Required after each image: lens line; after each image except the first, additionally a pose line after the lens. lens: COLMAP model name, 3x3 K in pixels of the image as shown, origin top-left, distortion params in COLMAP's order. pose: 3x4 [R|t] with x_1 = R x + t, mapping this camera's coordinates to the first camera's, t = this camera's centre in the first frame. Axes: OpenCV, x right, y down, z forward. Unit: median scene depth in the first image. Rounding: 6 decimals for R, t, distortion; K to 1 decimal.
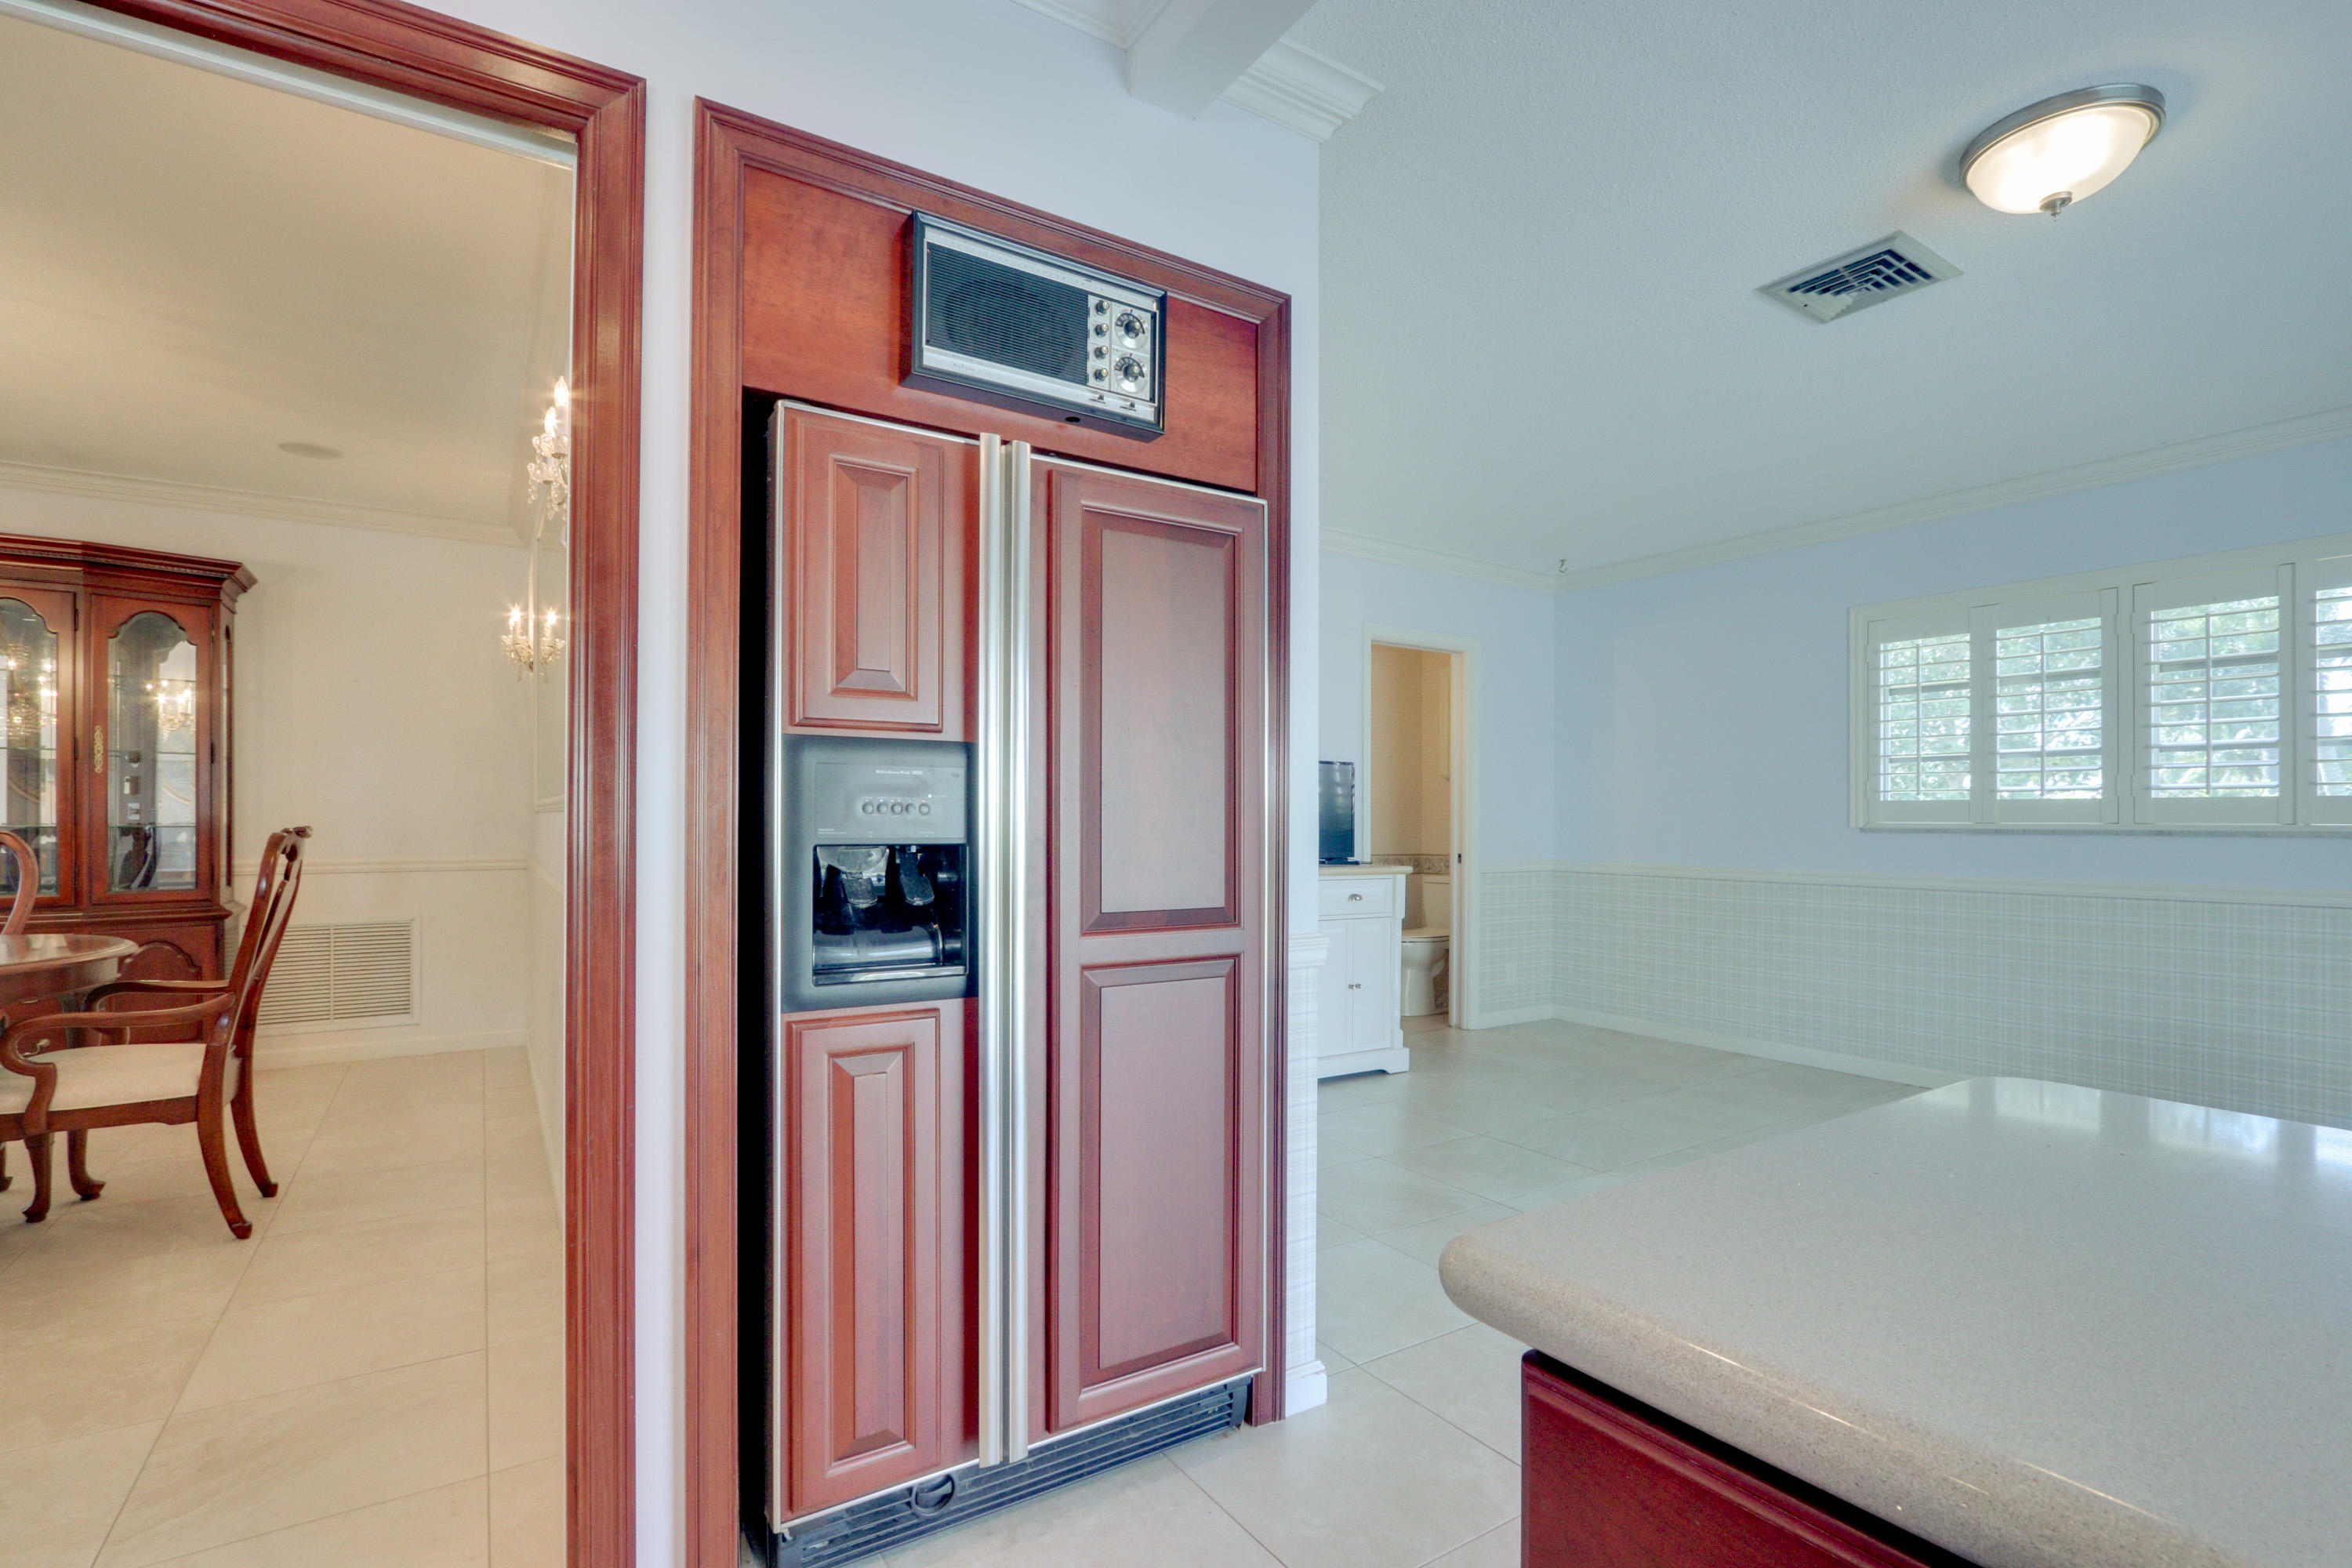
lens RADIAL K [[1075.6, 0, 1171.7], [0, 1075.6, 798.4], [0, 0, 1]] dist [-0.015884, 0.001454]
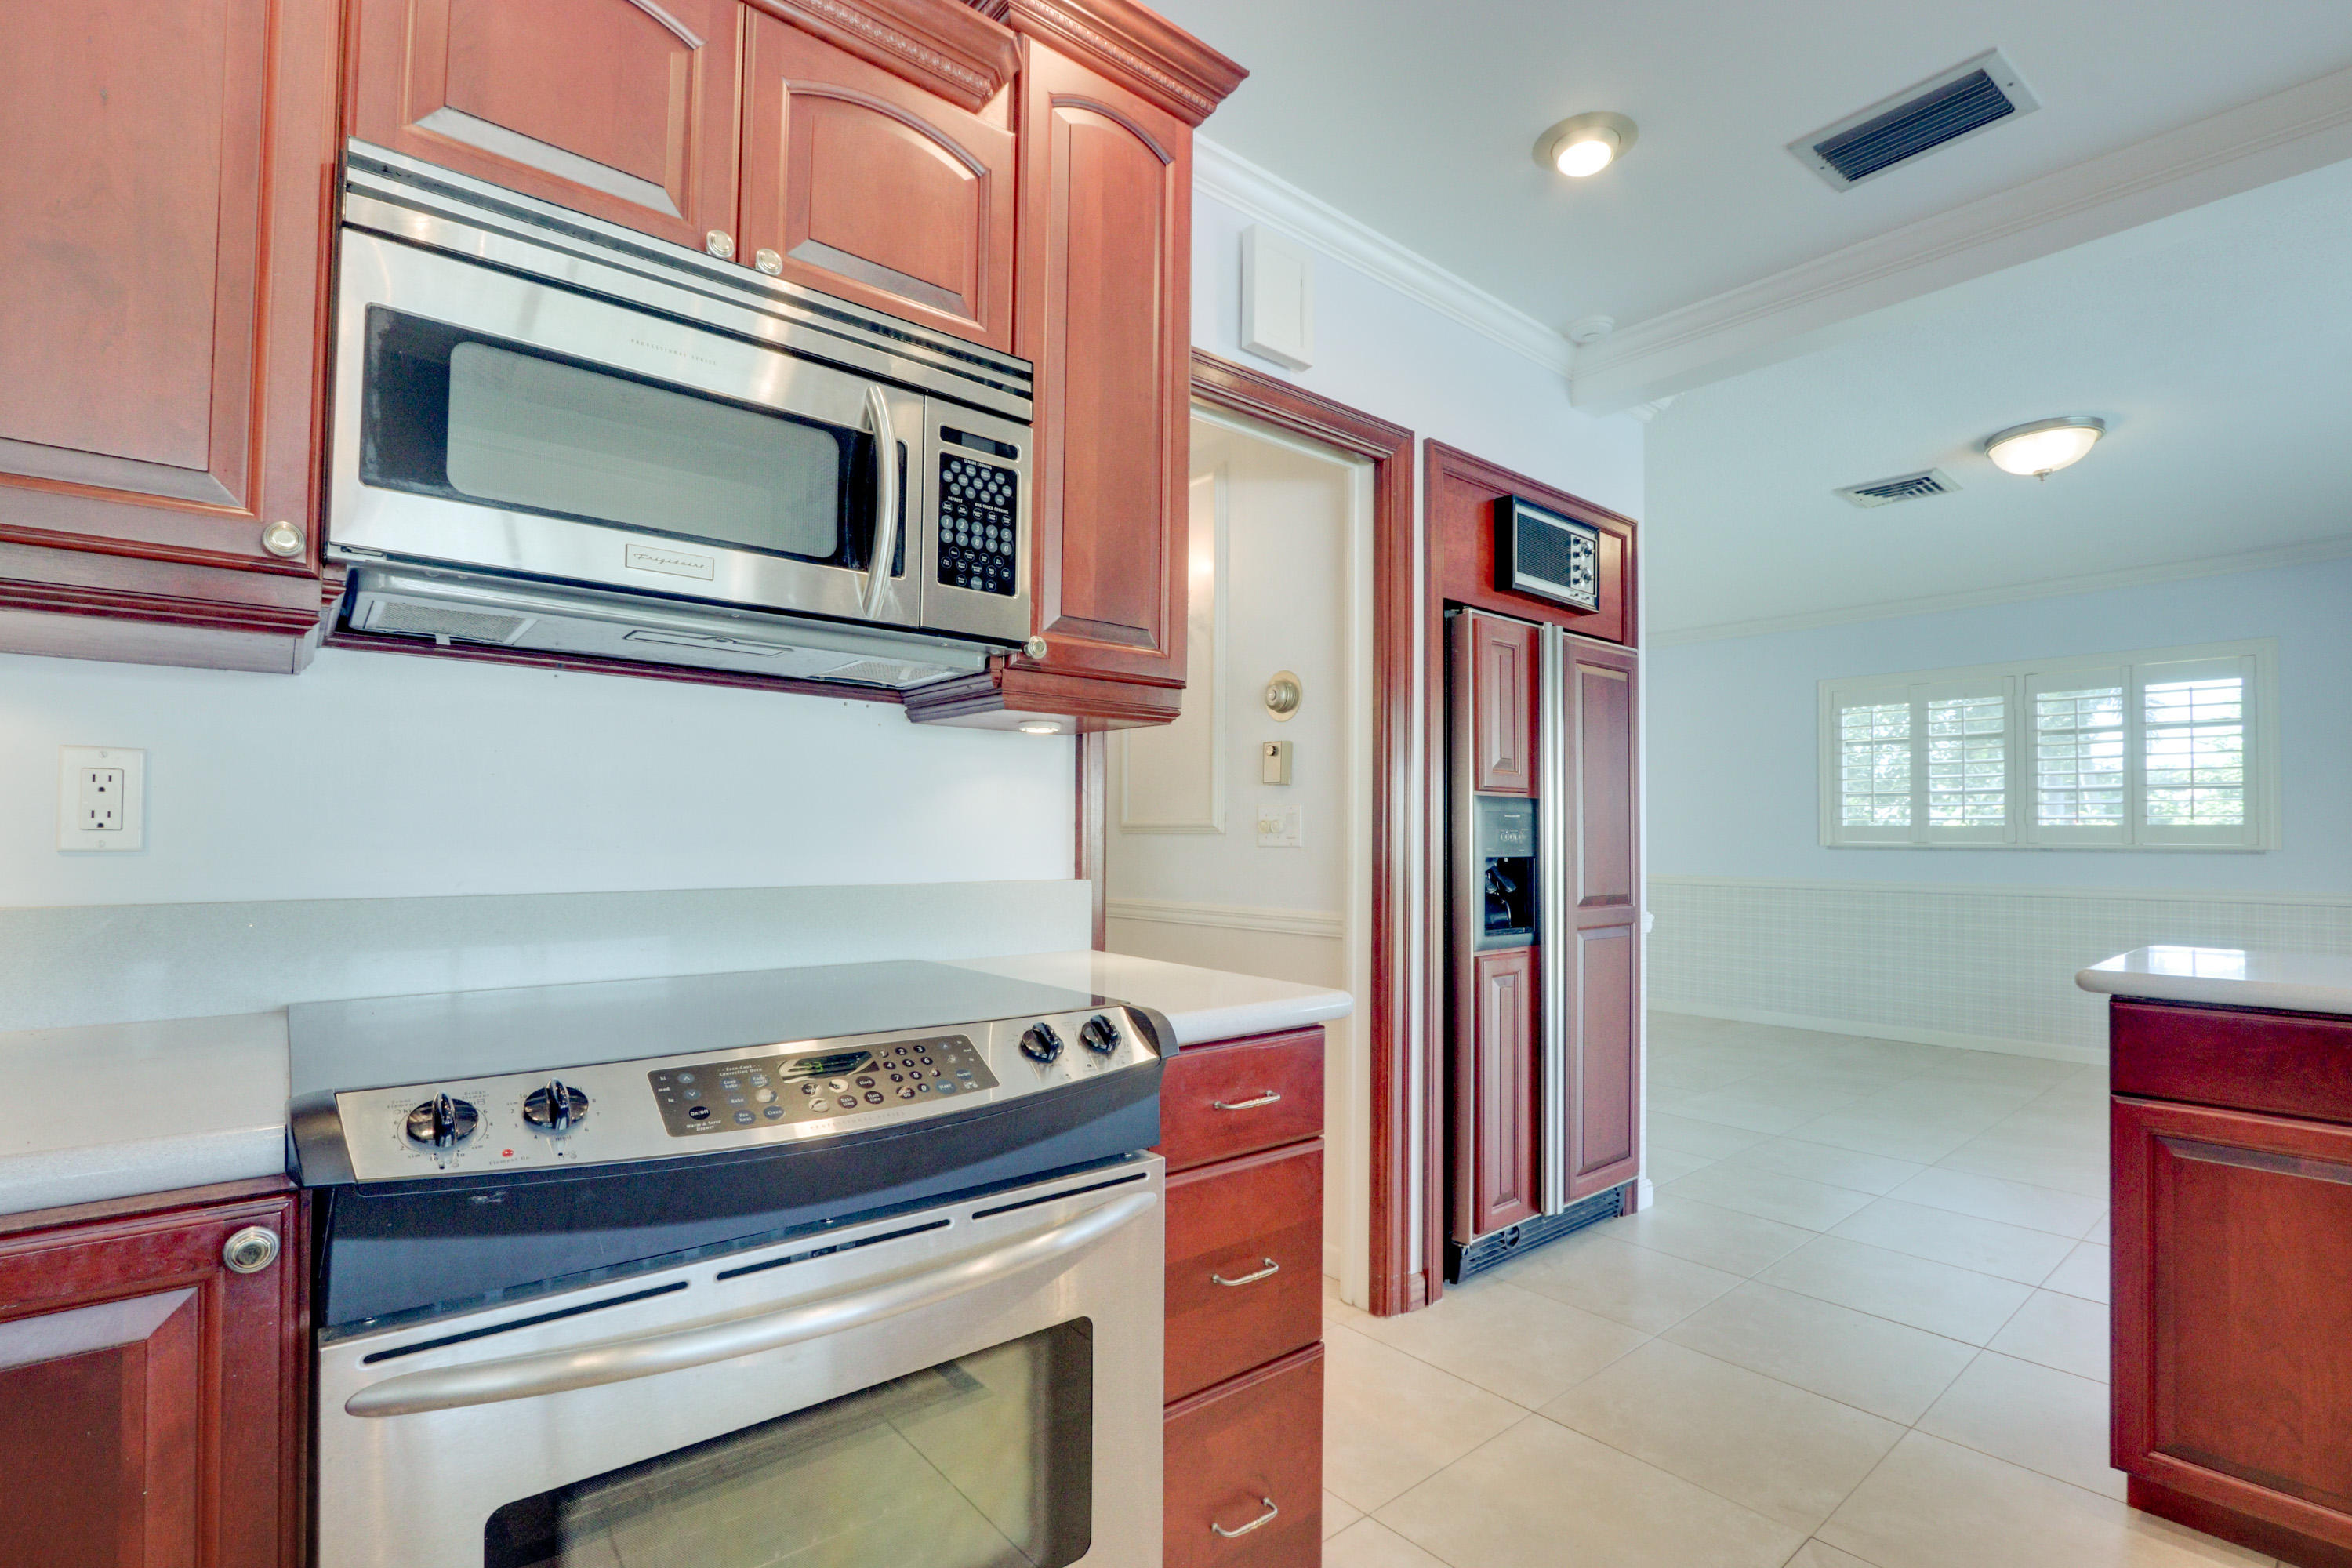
lens RADIAL K [[1075.6, 0, 1177.9], [0, 1075.6, 798.1], [0, 0, 1]] dist [-0.015884, 0.001454]
pose [[0.991727, 0.005984, 0.128222, -0.794427], [-0.003952, 0.999863, -0.016099, -0.018122], [-0.128301, 0.015459, 0.991615, -0.524222]]
